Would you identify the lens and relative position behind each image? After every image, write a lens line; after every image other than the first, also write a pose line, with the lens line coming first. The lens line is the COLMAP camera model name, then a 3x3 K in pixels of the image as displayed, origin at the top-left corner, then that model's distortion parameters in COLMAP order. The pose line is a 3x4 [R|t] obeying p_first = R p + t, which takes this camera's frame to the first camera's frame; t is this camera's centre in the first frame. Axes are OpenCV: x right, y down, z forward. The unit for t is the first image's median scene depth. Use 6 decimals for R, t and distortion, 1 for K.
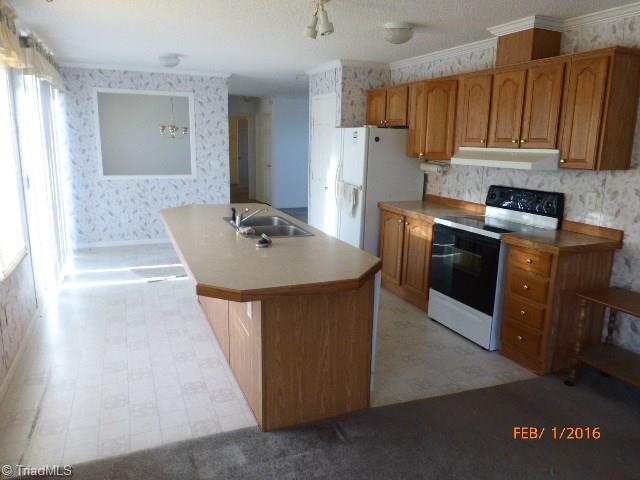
lens RADIAL K [[461.6, 0, 320.1], [0, 461.6, 238.8], [0, 0, 1]] dist [-0.005609, 0.000821]
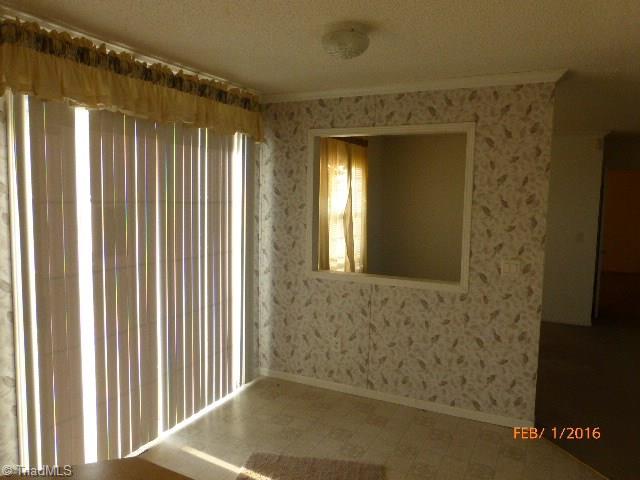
lens RADIAL K [[461.6, 0, 320.4], [0, 461.6, 240.9], [0, 0, 1]] dist [-0.005609, 0.000821]
pose [[0.674627, 0.070223, -0.734811, -0.016866], [-0.160342, 0.985637, -0.053016, -0.141429], [0.720533, 0.153588, 0.676197, 0.574291]]
